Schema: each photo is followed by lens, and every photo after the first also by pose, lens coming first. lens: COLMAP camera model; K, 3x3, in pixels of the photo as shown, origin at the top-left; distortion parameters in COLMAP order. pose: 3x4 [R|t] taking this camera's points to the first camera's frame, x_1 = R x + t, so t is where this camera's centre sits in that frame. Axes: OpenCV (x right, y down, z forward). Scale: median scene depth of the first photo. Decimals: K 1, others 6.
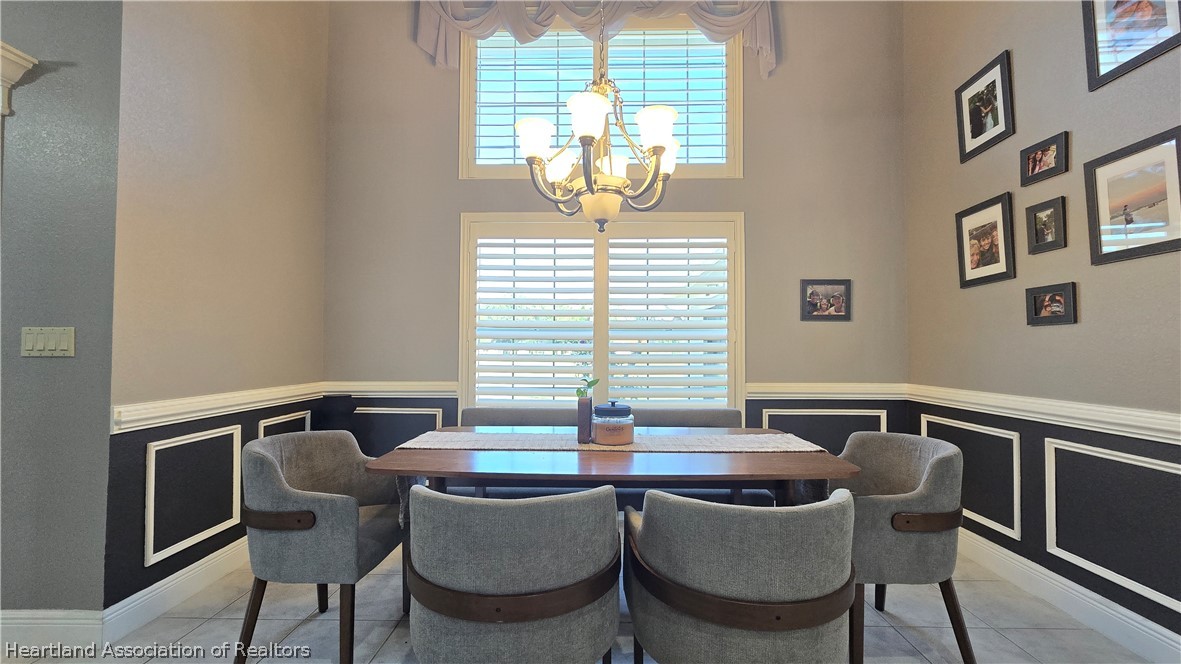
lens RADIAL K [[480.9, 0, 590.4], [0, 480.9, 337.2], [0, 0, 1]] dist [-0.005445, 0.000306]
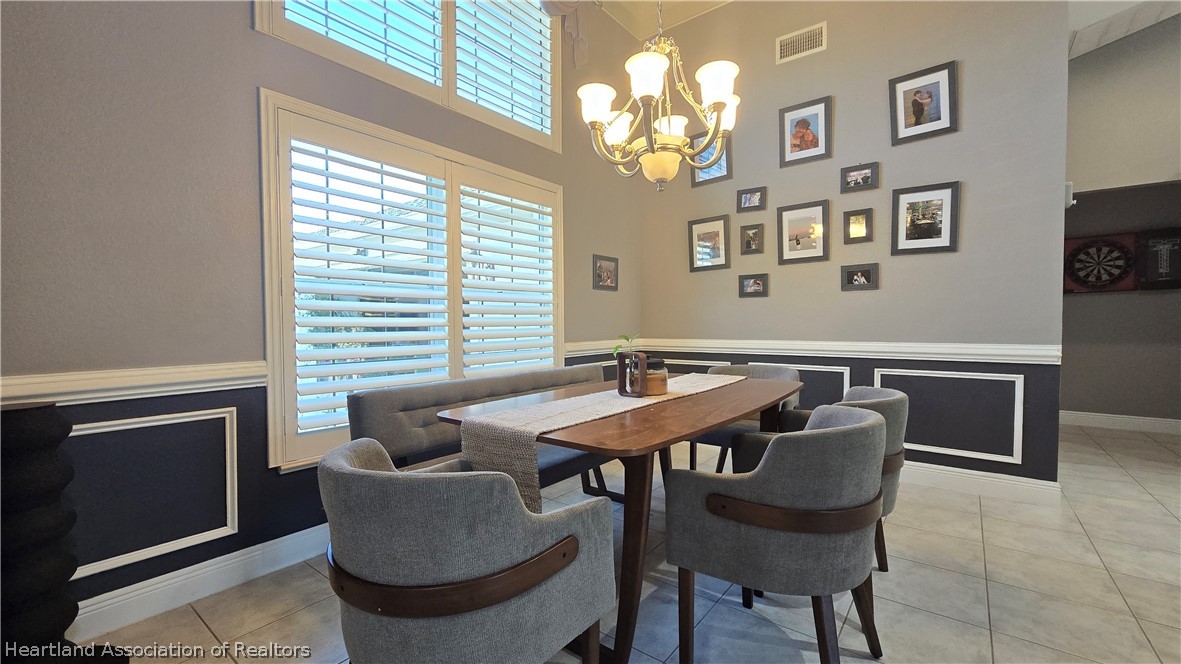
lens RADIAL K [[480.9, 0, 590.4], [0, 480.9, 337.2], [0, 0, 1]] dist [-0.005445, 0.000306]
pose [[0.601356, -0.032660, 0.798314, -0.767865], [-0.012046, 0.998680, 0.049931, 0.037823], [-0.798891, -0.039643, 0.600169, 0.414919]]
